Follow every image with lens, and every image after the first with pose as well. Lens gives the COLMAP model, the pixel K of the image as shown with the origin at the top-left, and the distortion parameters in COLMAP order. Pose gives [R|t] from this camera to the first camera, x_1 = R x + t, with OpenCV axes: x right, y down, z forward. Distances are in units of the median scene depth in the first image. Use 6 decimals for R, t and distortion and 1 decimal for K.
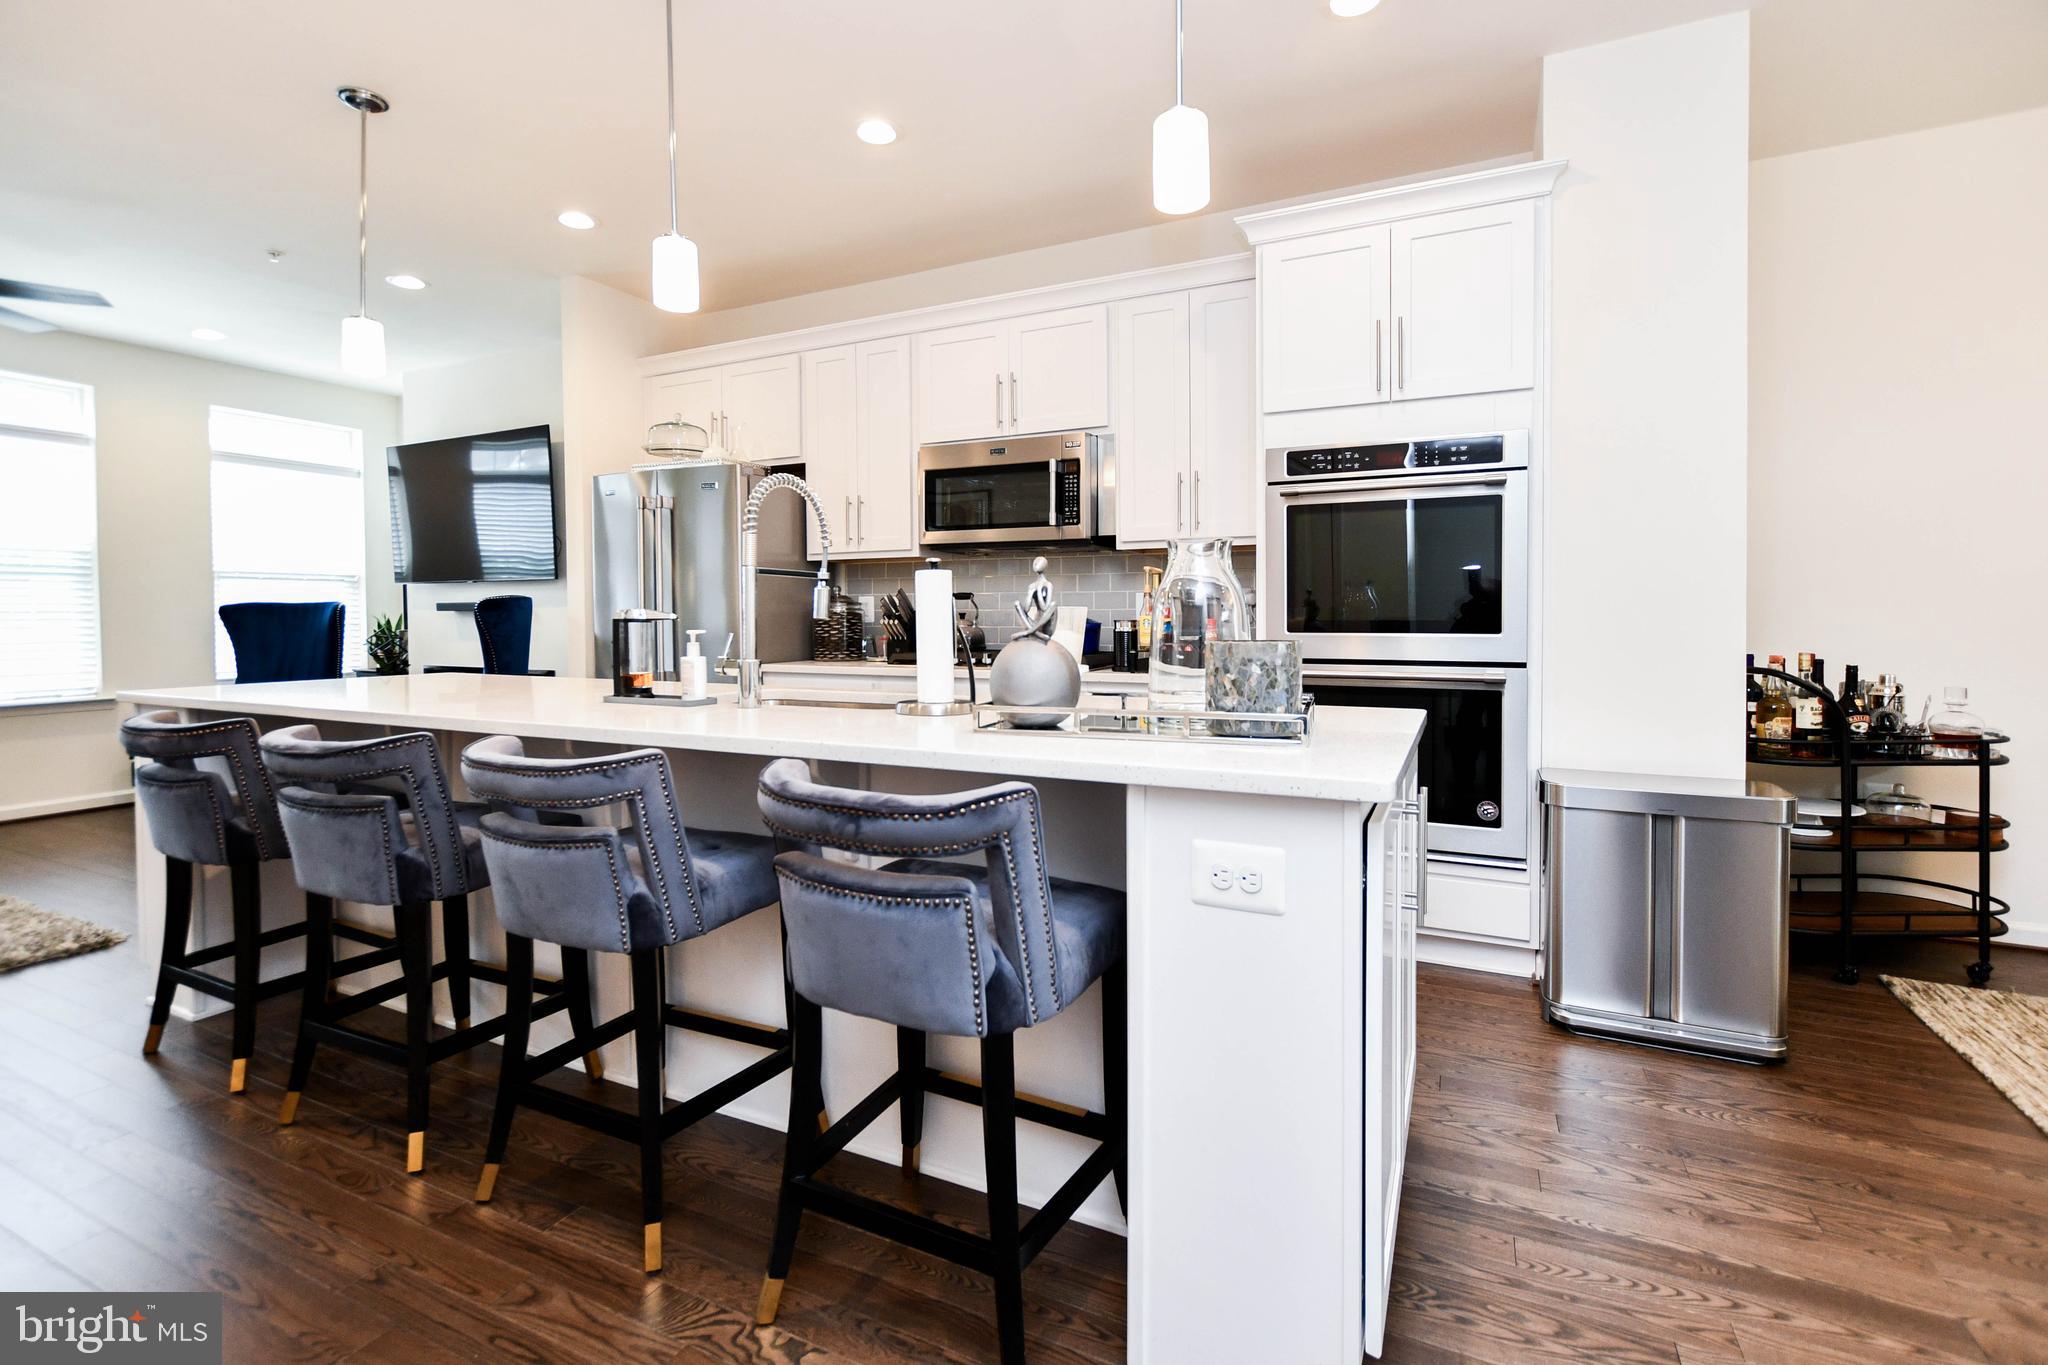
lens RADIAL K [[935.7, 0, 1021.1], [0, 935.7, 636.5], [0, 0, 1]] dist [-0.011383, 0.003225]
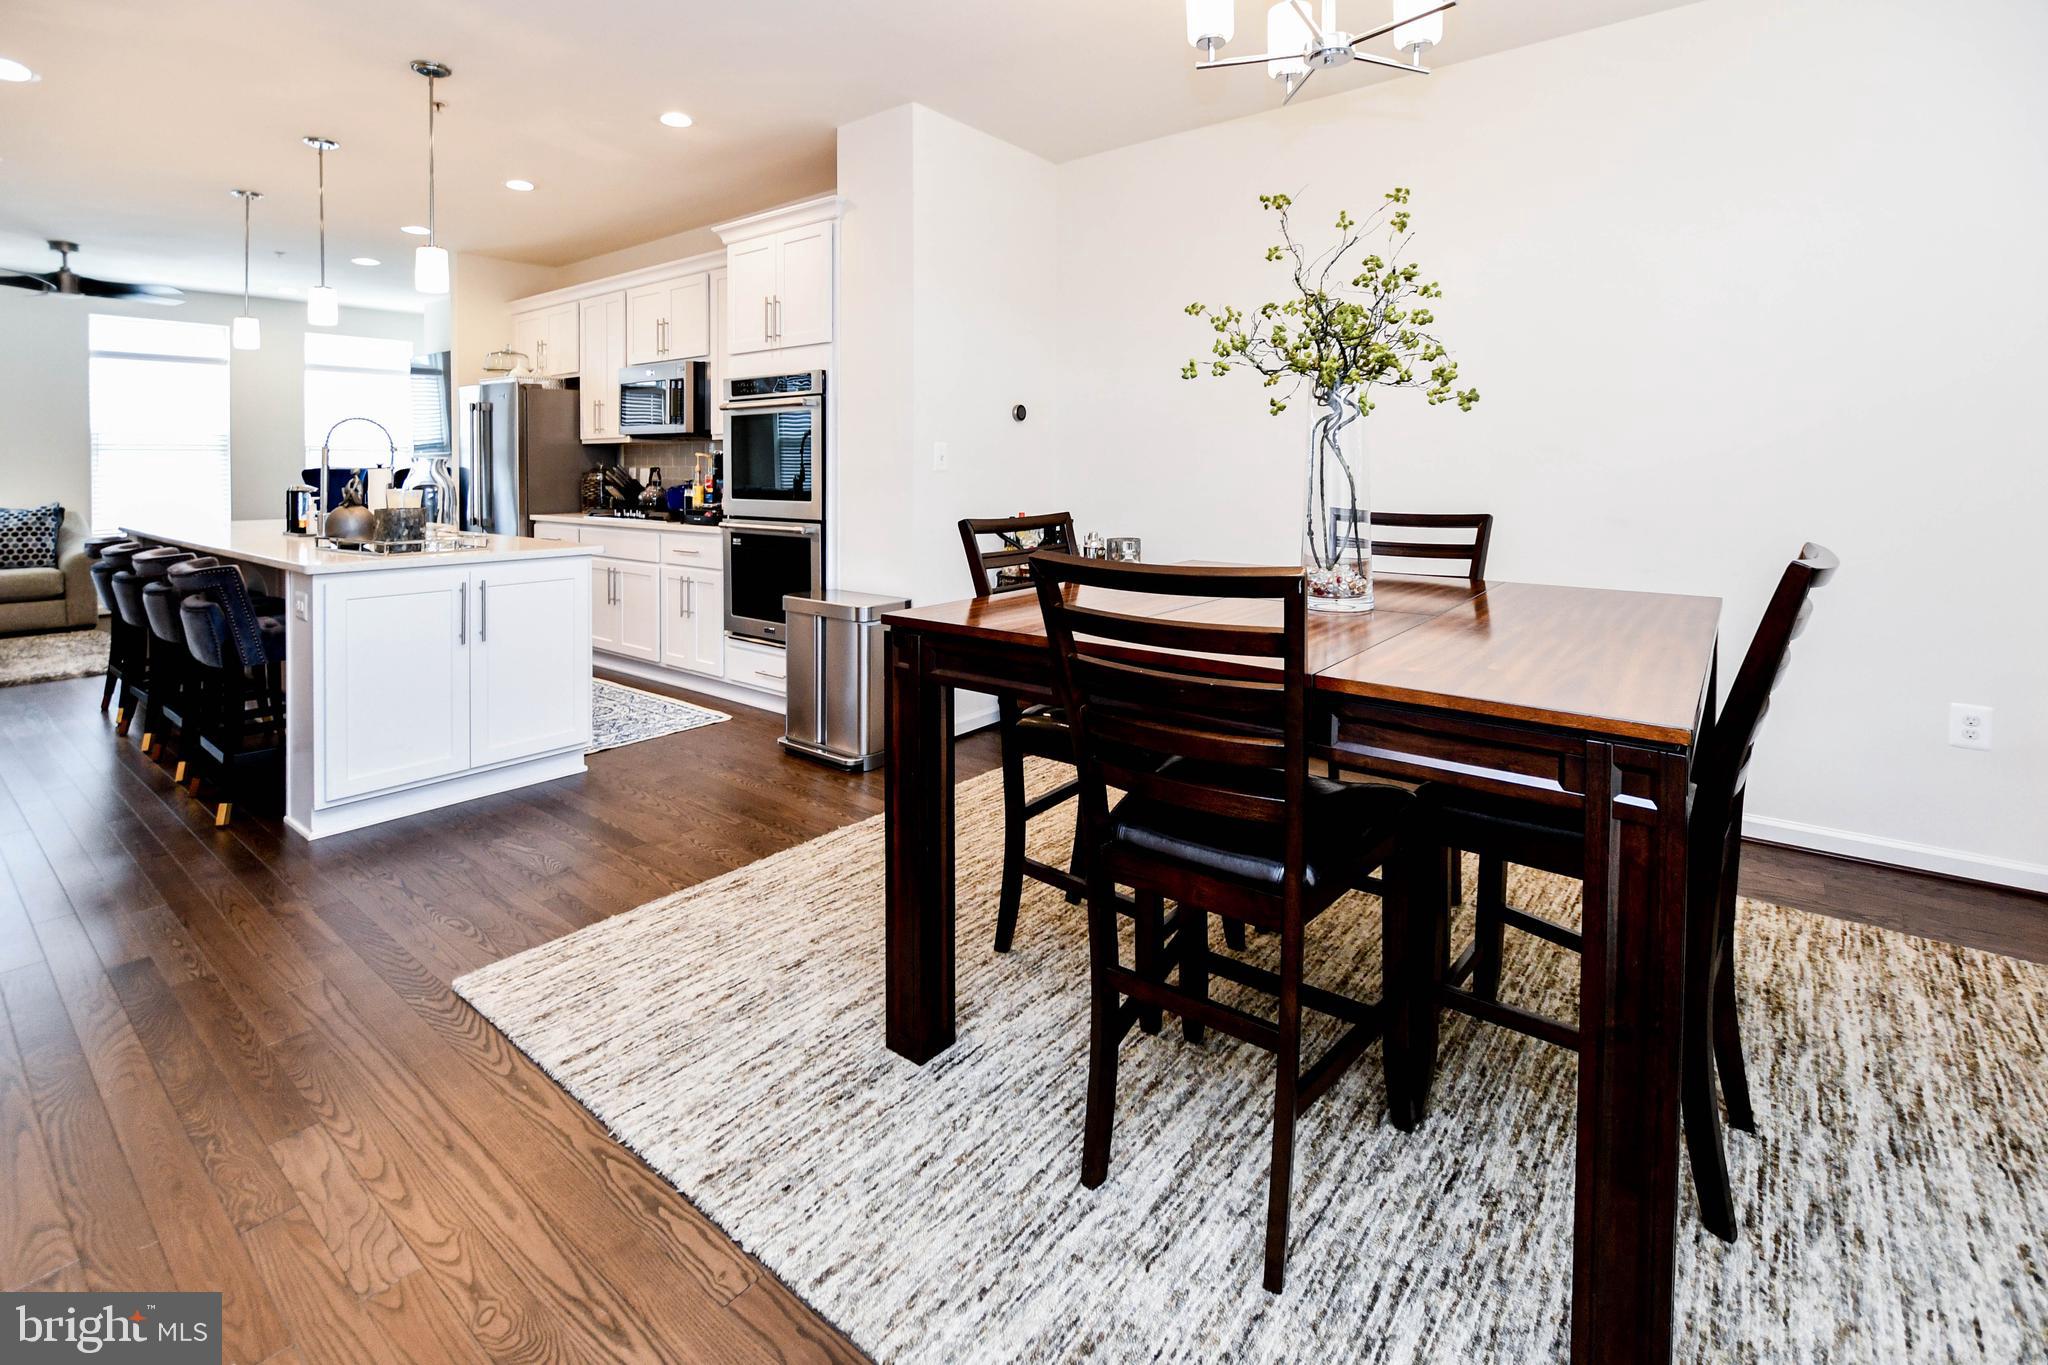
lens RADIAL K [[935.7, 0, 995.0], [0, 935.7, 478.3], [0, 0, 1]] dist [-0.011383, 0.003225]
pose [[0.975922, 0.005316, -0.218057, 1.020817], [-0.007663, 0.999921, -0.009918, -0.024940], [0.217987, 0.011351, 0.975886, -0.398310]]
